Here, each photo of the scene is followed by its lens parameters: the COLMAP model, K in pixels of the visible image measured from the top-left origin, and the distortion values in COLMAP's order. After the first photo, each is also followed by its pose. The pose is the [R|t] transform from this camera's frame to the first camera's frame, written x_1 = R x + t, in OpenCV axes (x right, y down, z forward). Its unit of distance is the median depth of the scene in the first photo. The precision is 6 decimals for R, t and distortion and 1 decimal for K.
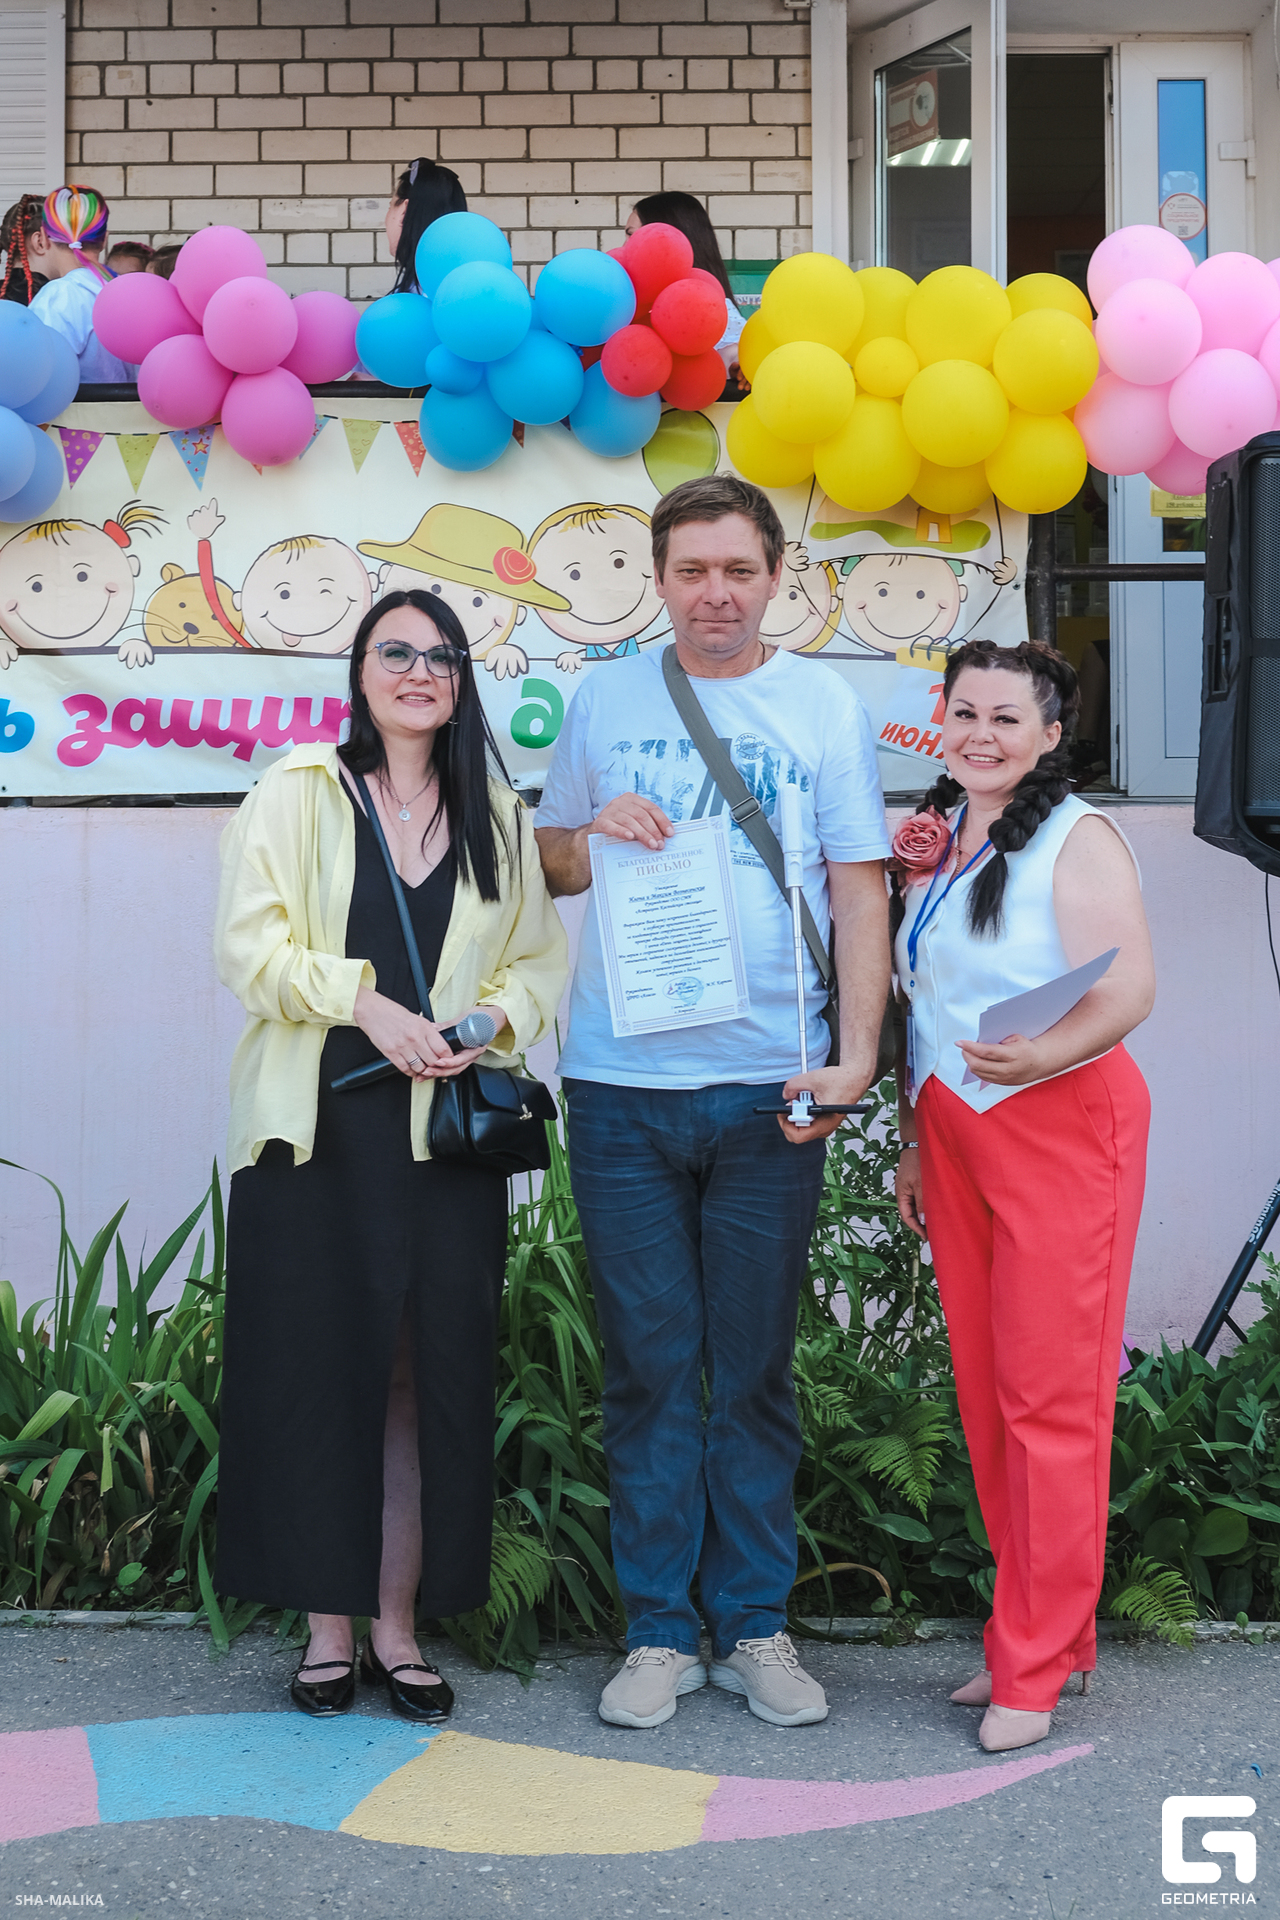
lens RADIAL K [[3014.2, 0, 609.3], [0, 3014.2, 654.9], [0, 0, 1]] dist [-0.047847, 0.170306]
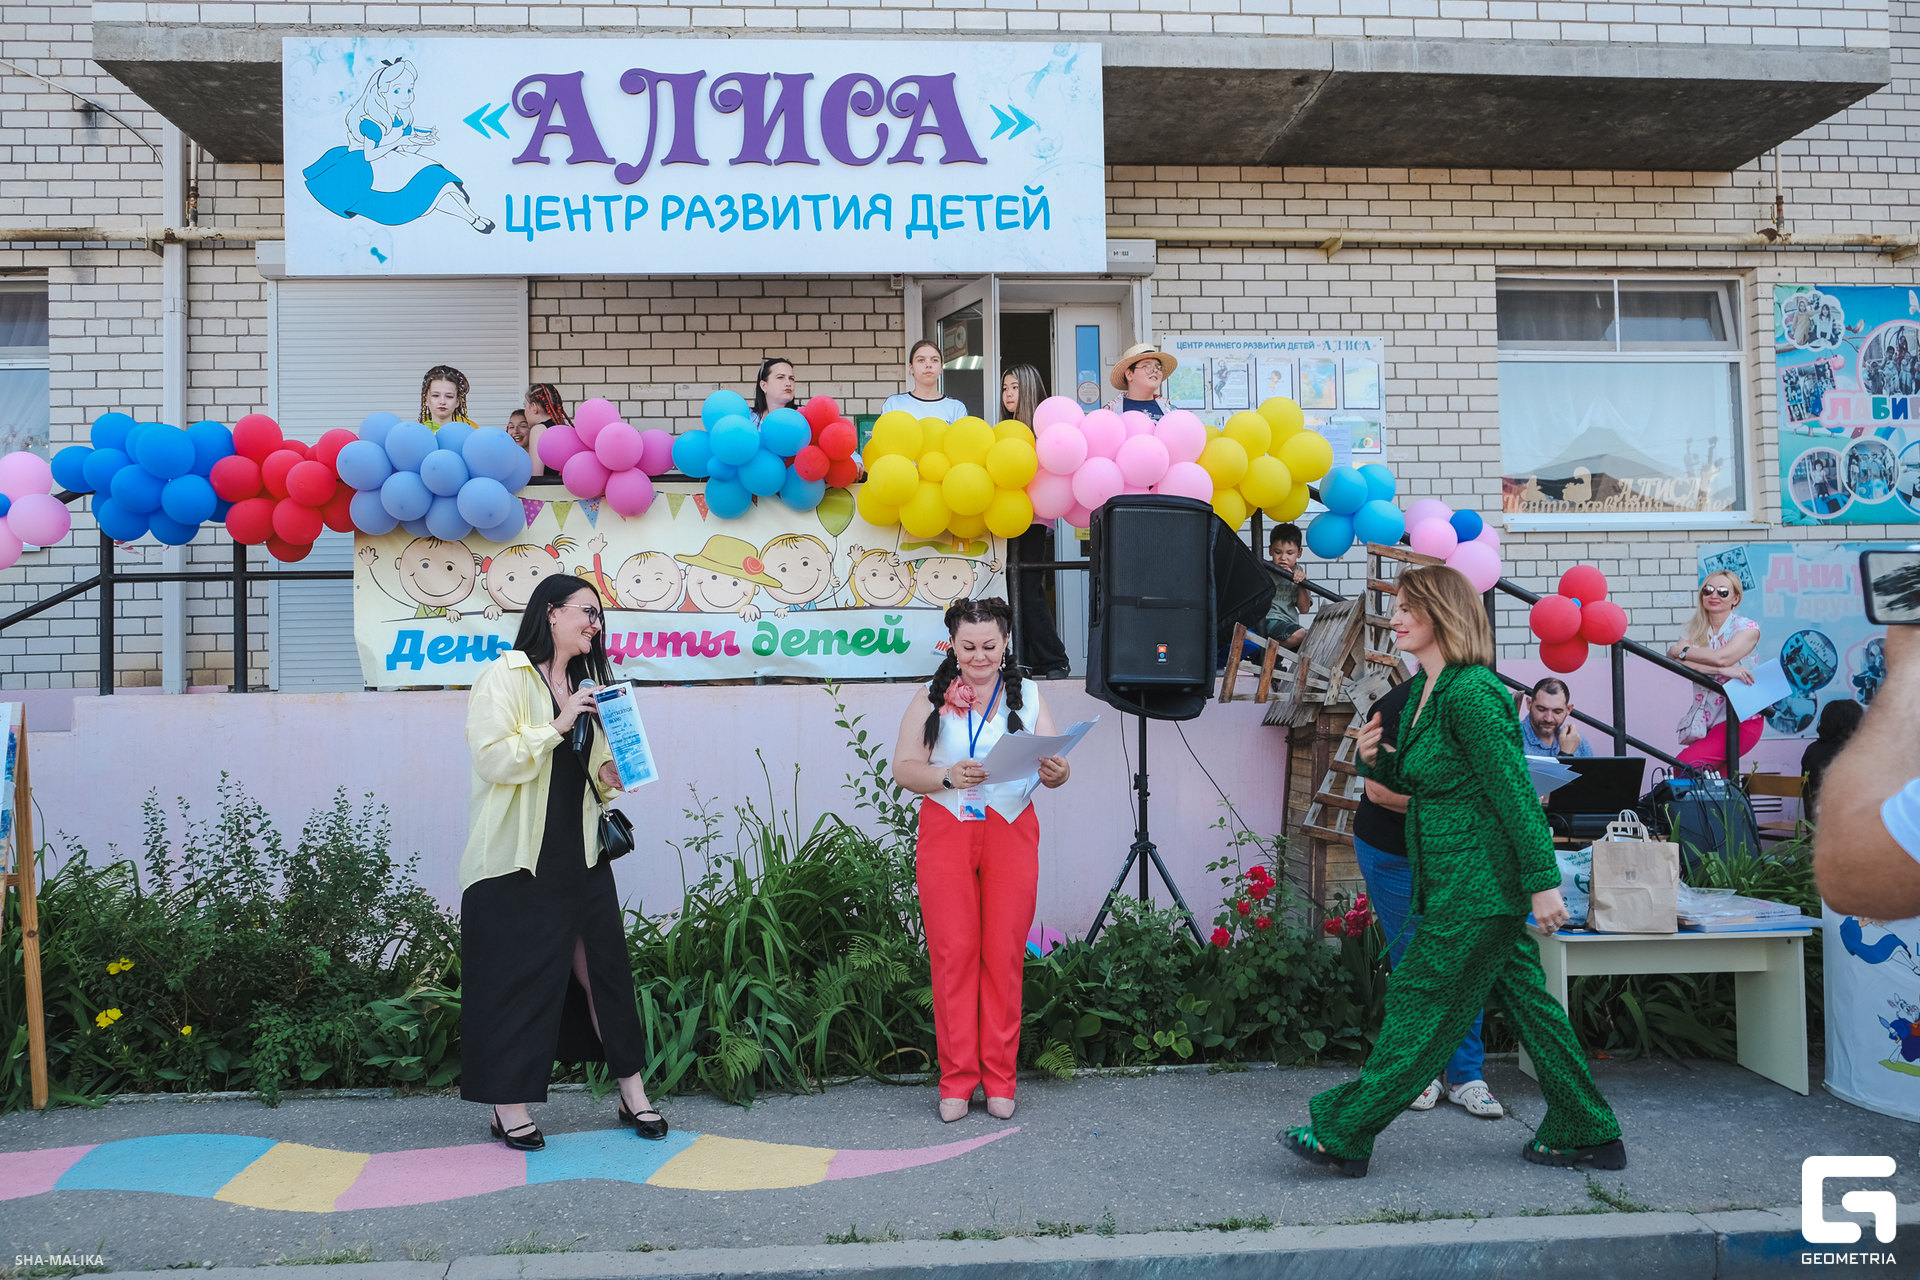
lens RADIAL K [[1497.8, 0, 984.5], [0, 1497.8, 638.7], [0, 0, 1]] dist [-0.039576, 0.039810]
pose [[0.995297, -0.014745, 0.095739, 0.026626], [0.013255, 0.999781, 0.016183, 0.005310], [-0.095956, -0.014838, 0.995275, -0.011291]]
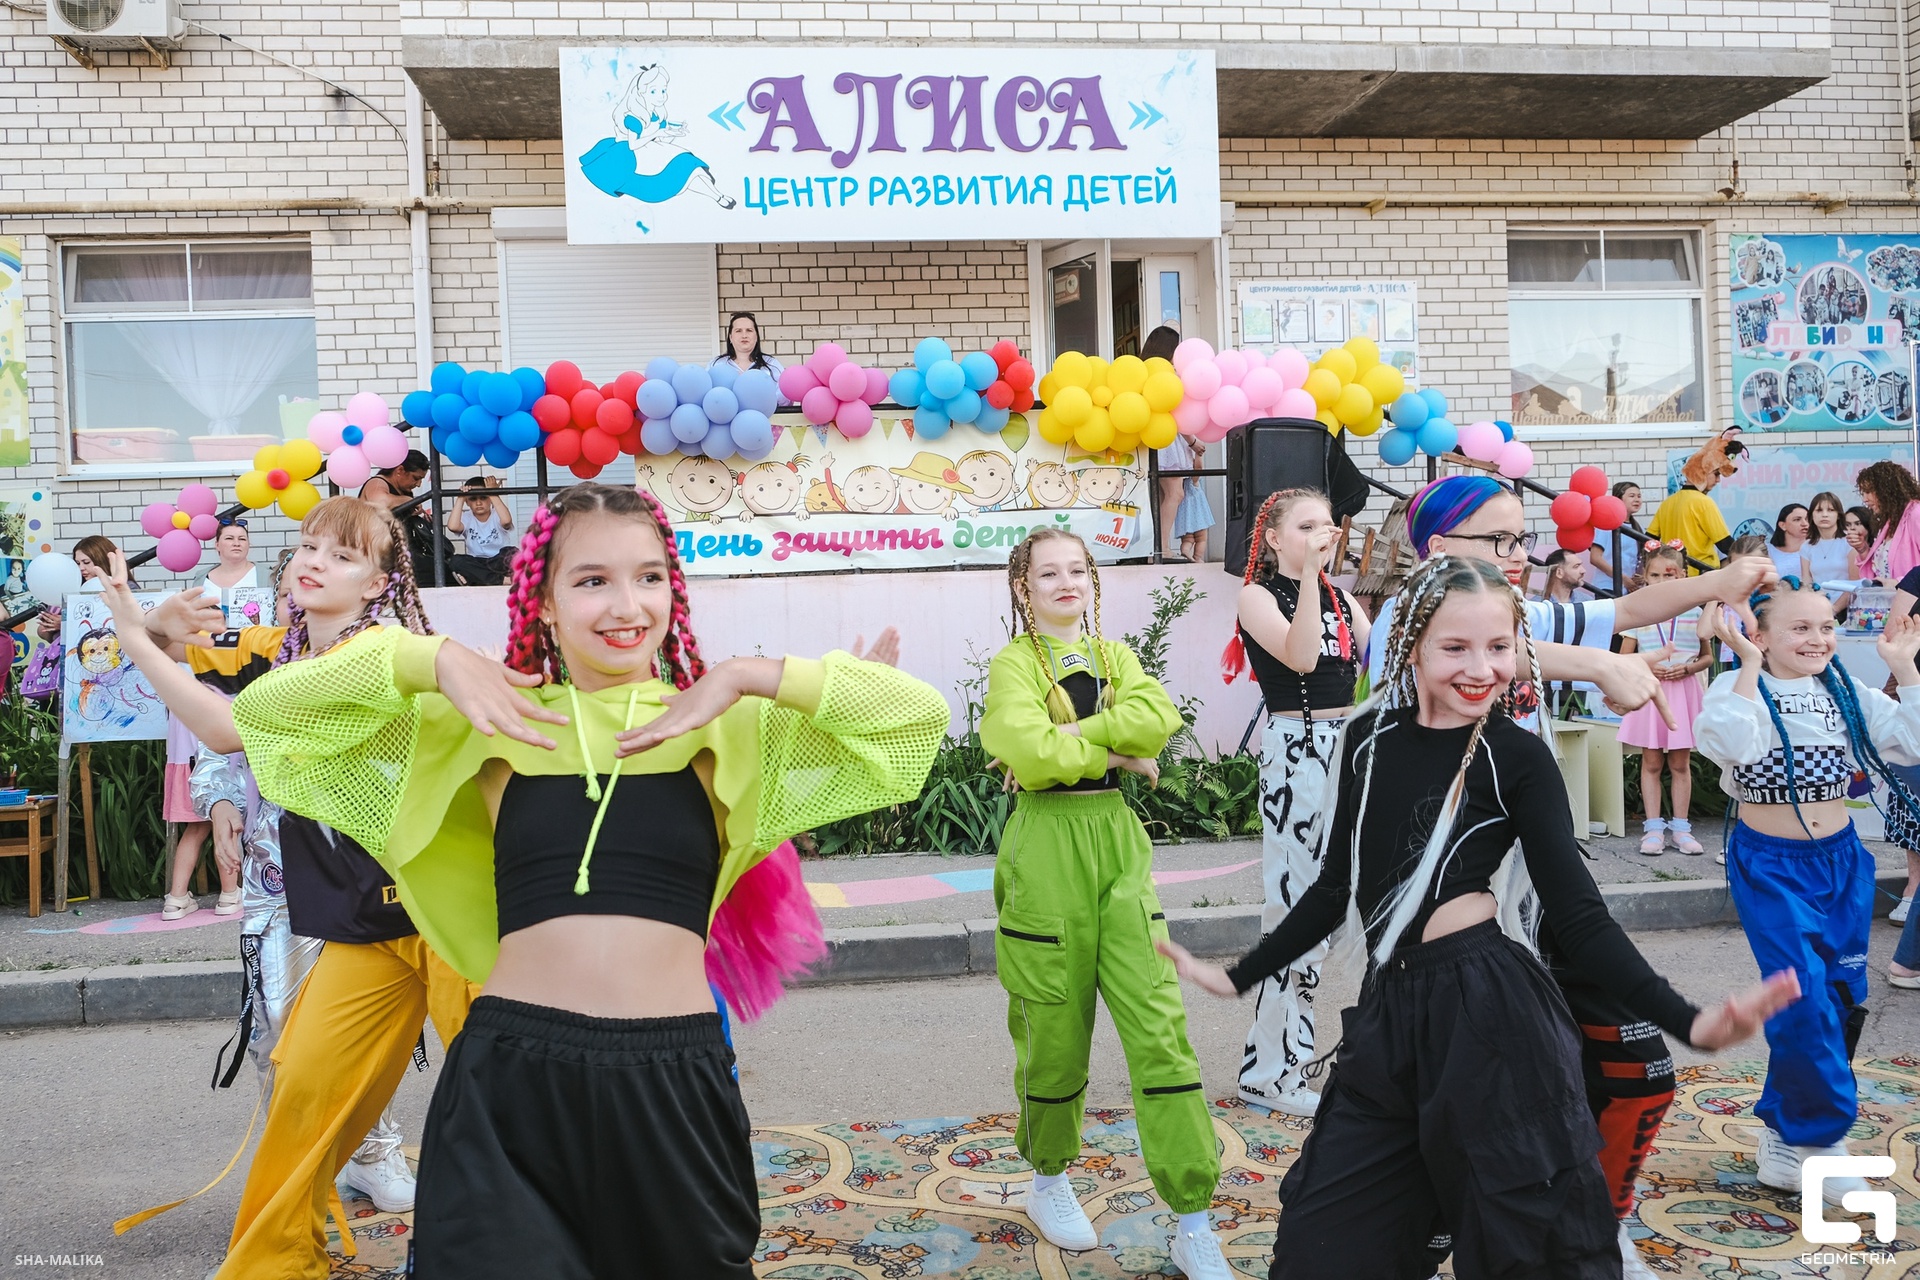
lens RADIAL K [[1522.0, 0, 962.6], [0, 1522.0, 633.8], [0, 0, 1]] dist [-0.037961, 0.038544]
pose [[0.988904, -0.038502, 0.143481, -0.216369], [0.028530, 0.997074, 0.070923, 0.012527], [-0.145792, -0.066042, 0.987108, -0.280047]]
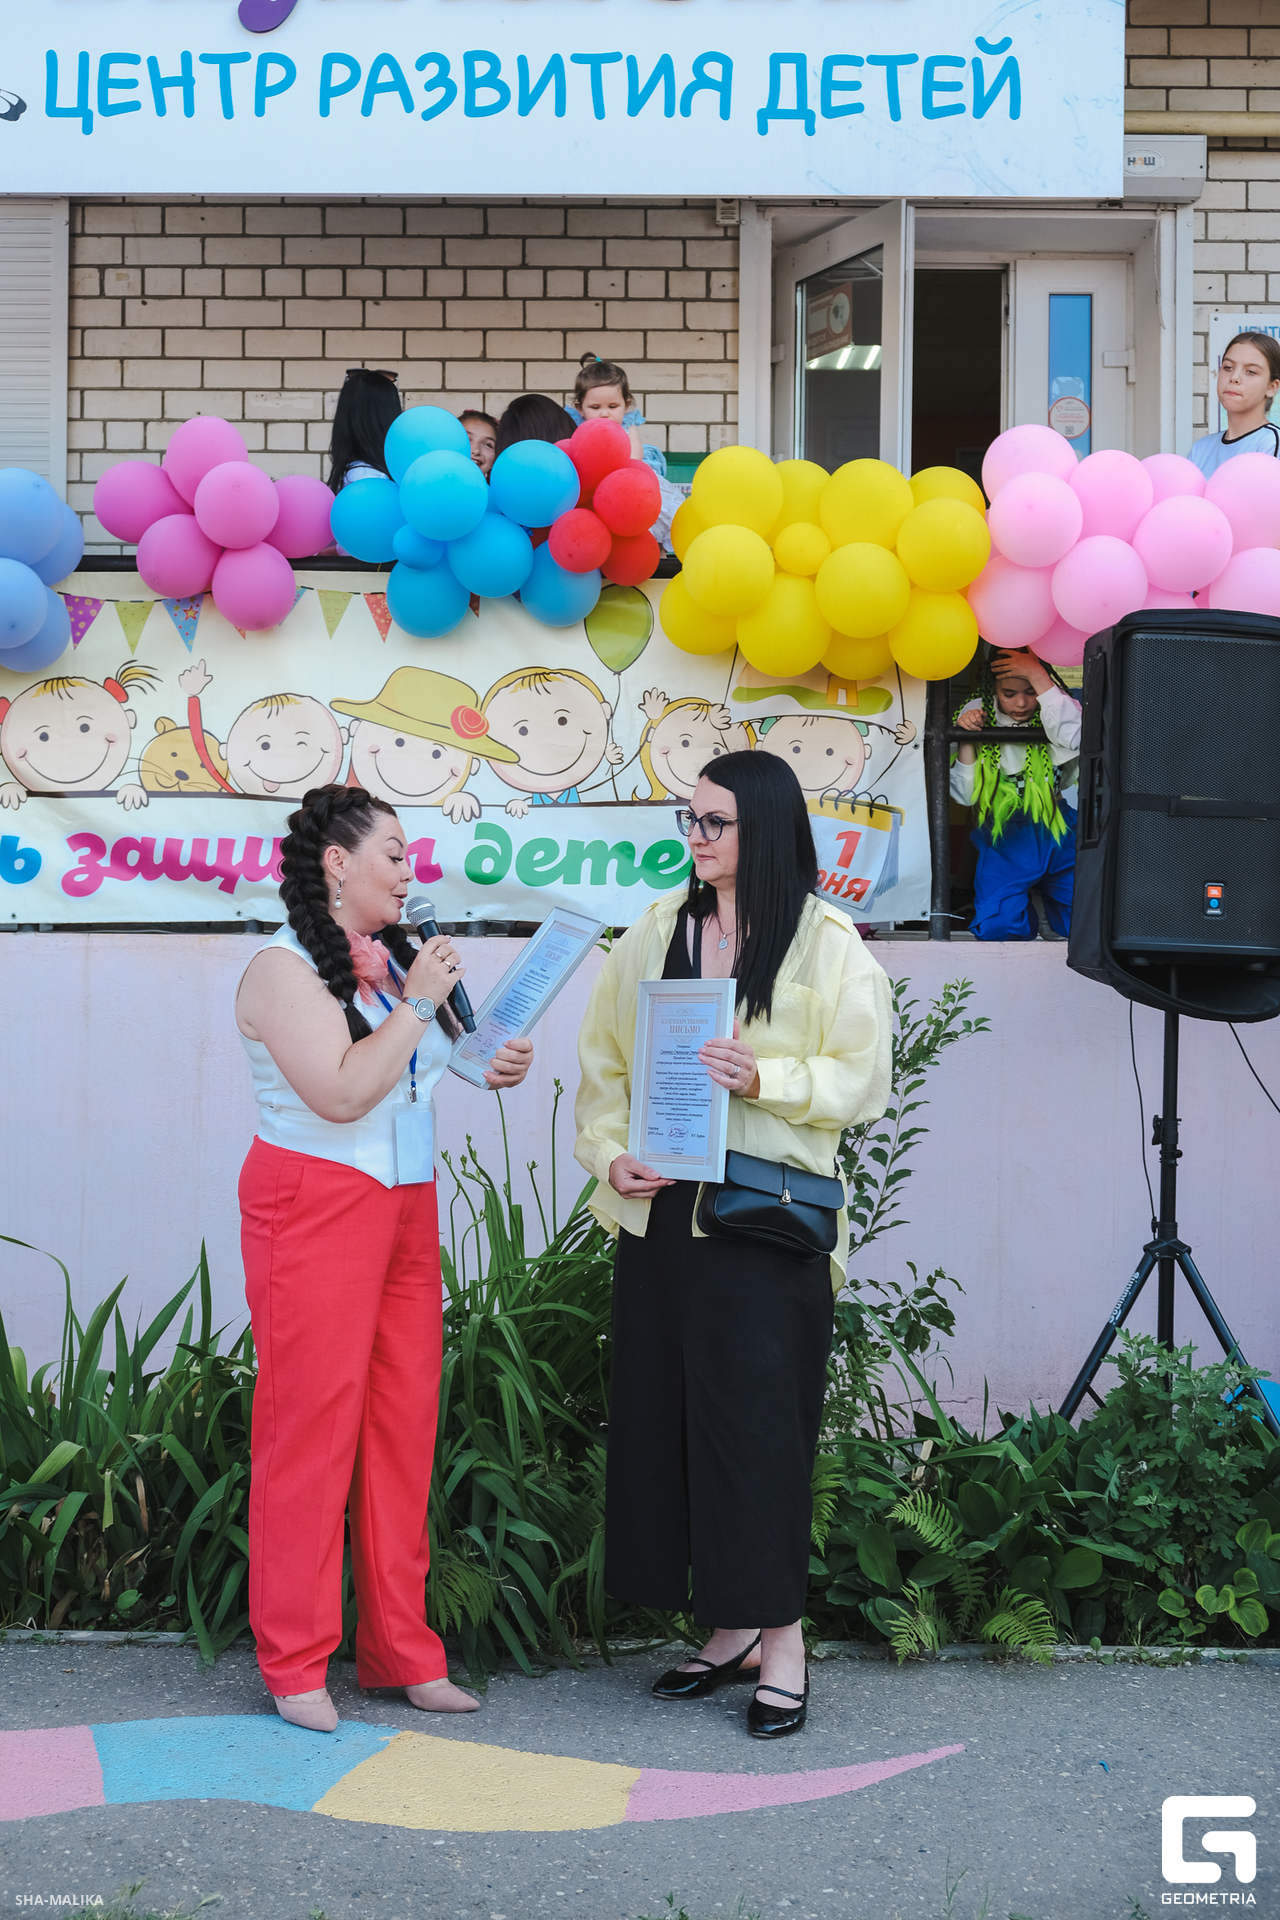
lens RADIAL K [[2721.2, 0, 593.0], [0, 2721.2, 915.9], [0, 0, 1]] dist [-0.019622, 0.088763]
pose [[0.999816, 0.010141, 0.016301, -0.001359], [-0.010765, 0.999193, 0.038689, 0.002872], [-0.015895, -0.038858, 0.999118, -0.019819]]
